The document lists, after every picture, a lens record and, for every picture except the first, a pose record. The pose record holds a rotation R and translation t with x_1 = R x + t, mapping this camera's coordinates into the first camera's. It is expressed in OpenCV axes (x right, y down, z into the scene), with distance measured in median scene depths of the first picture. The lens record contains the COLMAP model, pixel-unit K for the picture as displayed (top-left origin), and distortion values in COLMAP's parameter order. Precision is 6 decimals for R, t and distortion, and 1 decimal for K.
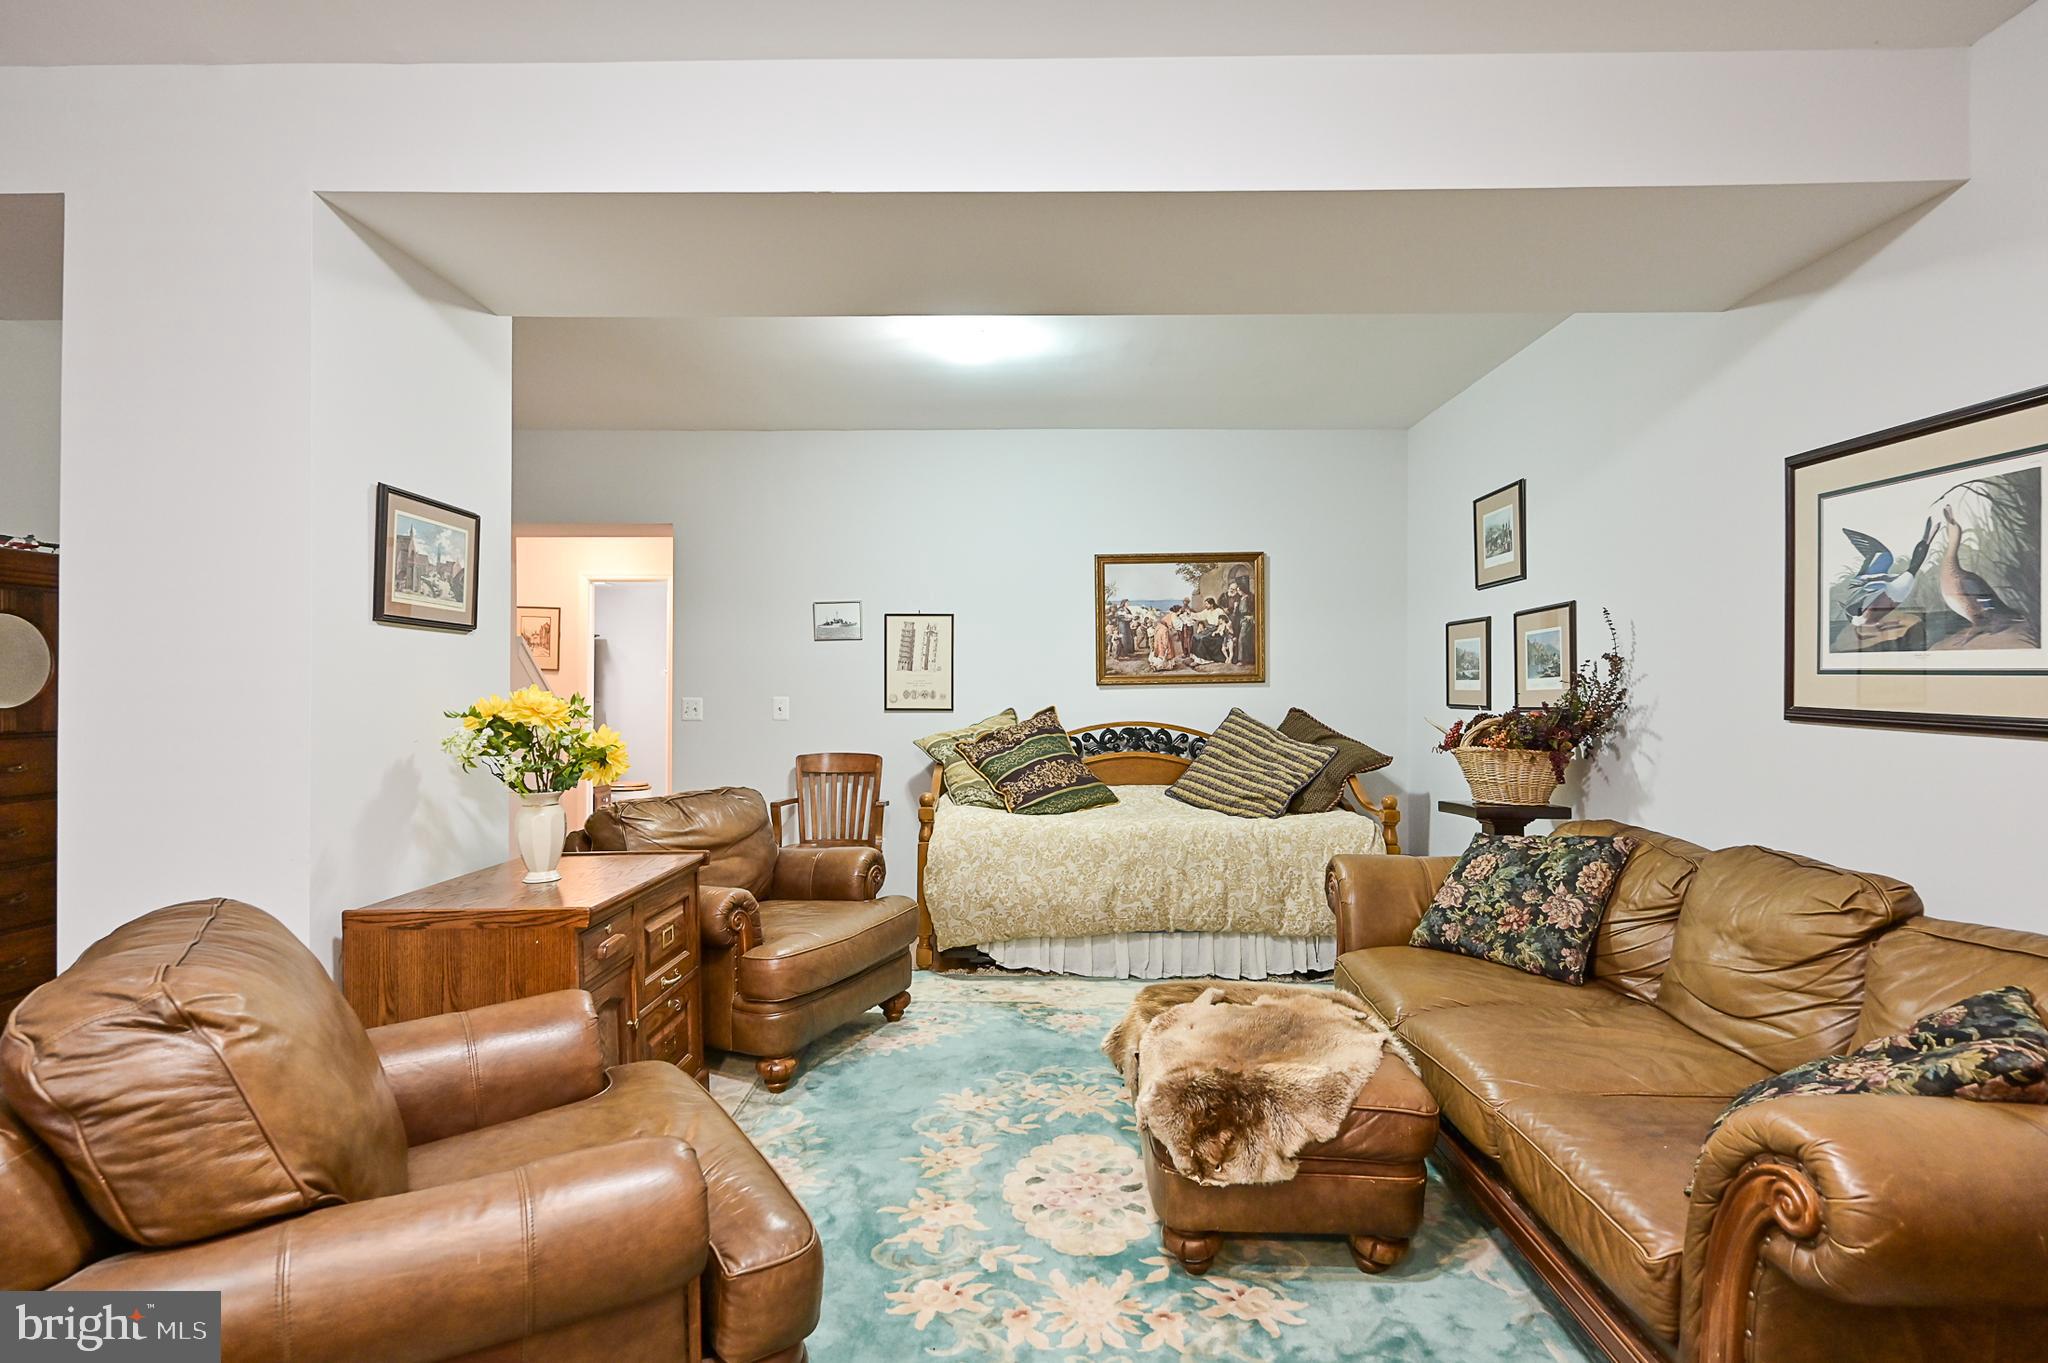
lens RADIAL K [[968.6, 0, 1026.1], [0, 968.6, 676.1], [0, 0, 1]] dist [0.002020, -0.000204]
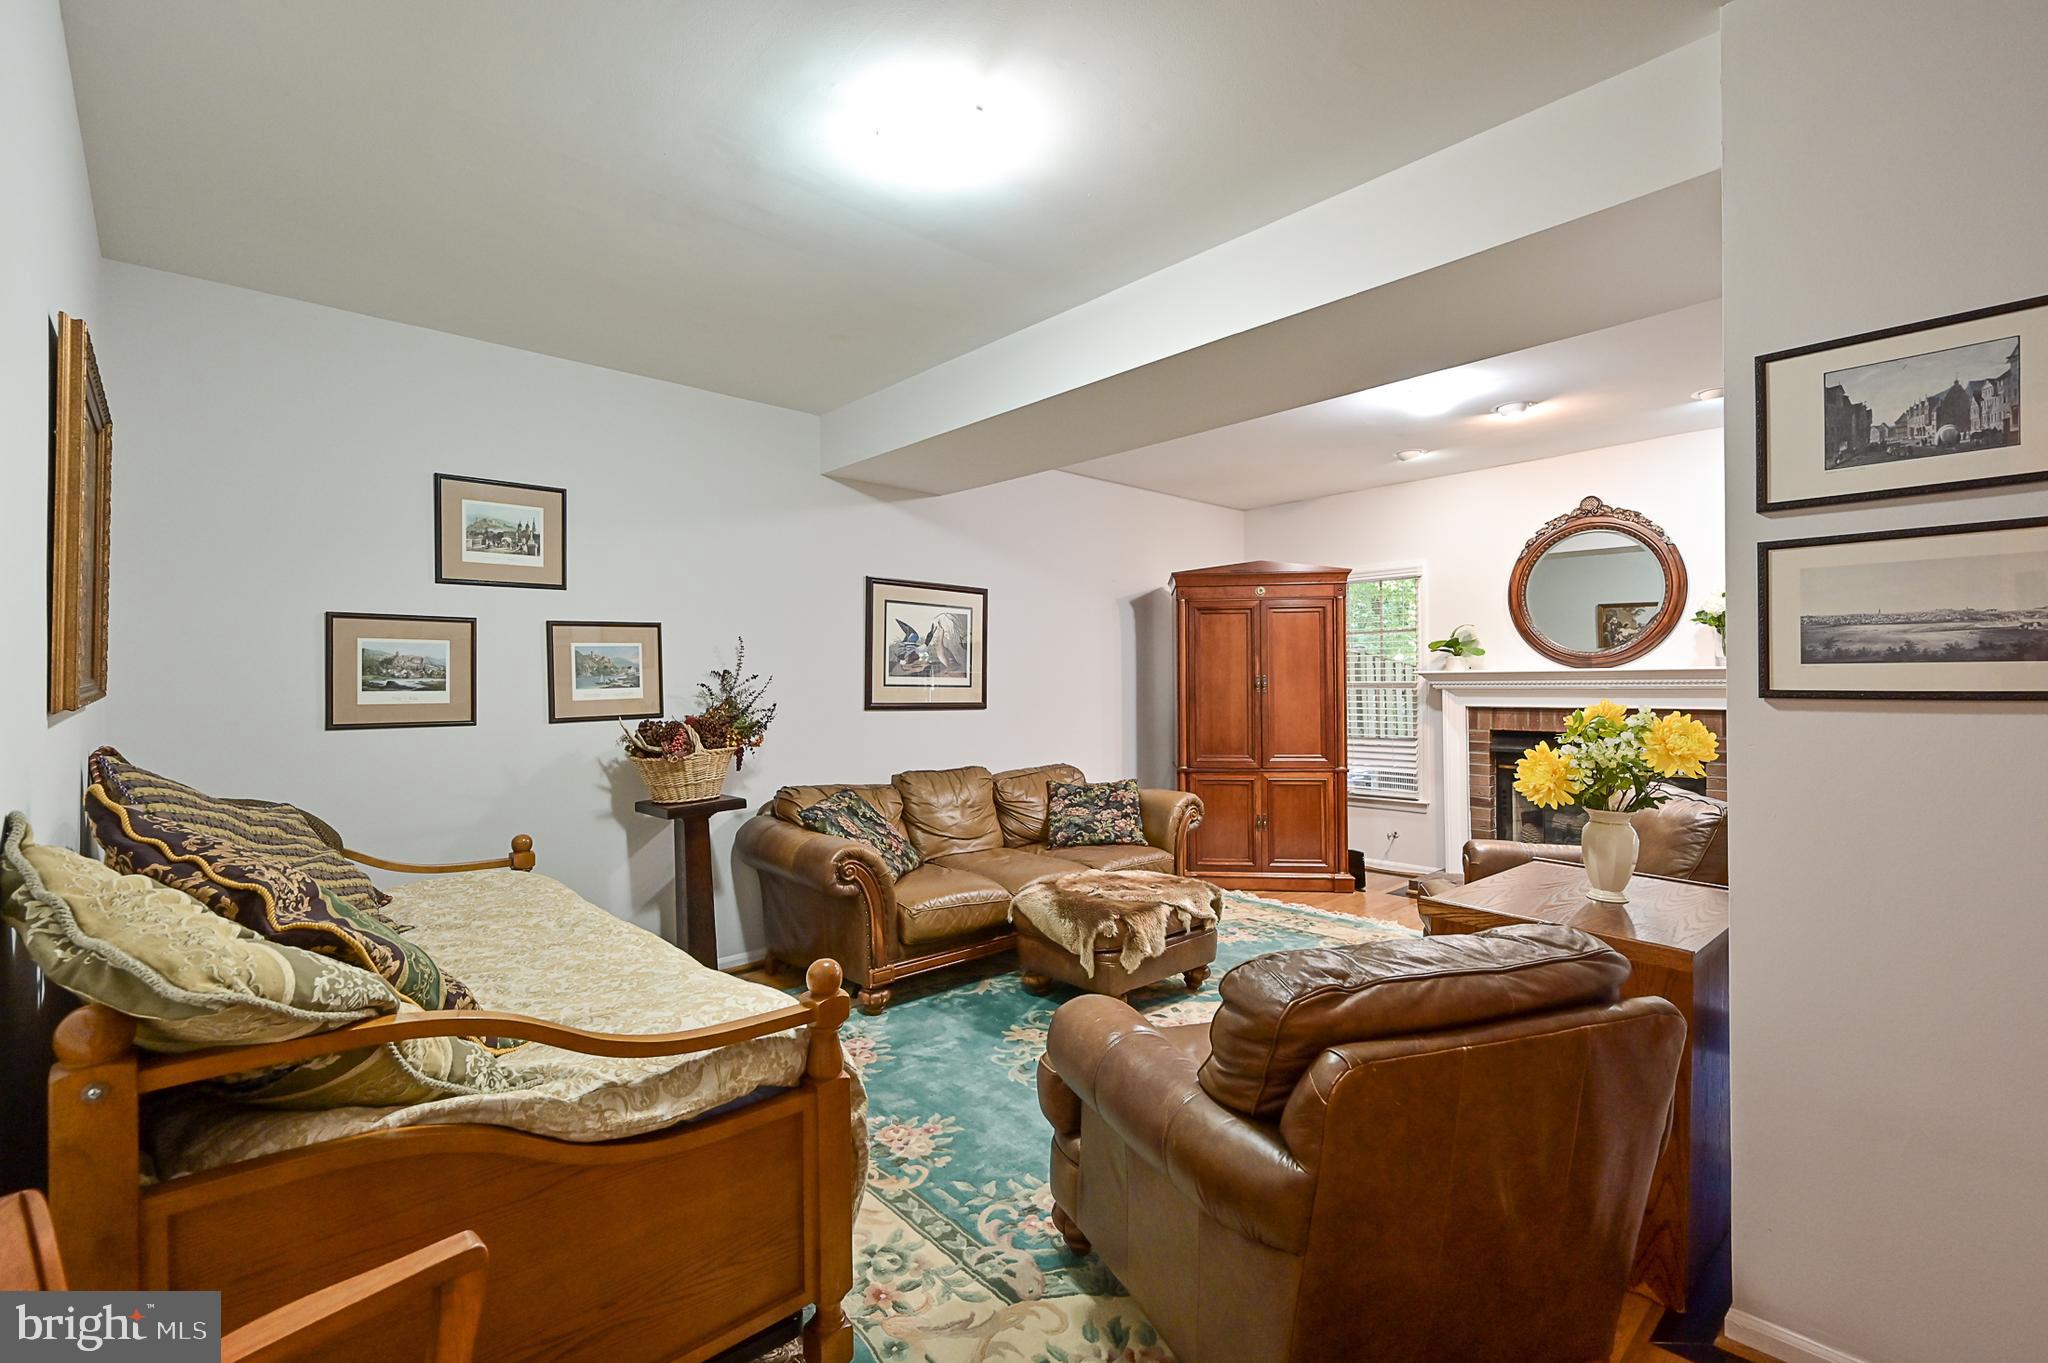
lens RADIAL K [[910.8, 0, 1024.1], [0, 910.8, 682.4], [0, 0, 1]] dist [-0.000051, 0.000000]
pose [[-0.694139, 0.006062, 0.719816, -0.833009], [0.002909, 0.999980, -0.005616, 0.000259], [-0.719835, -0.001804, -0.694143, 2.274977]]
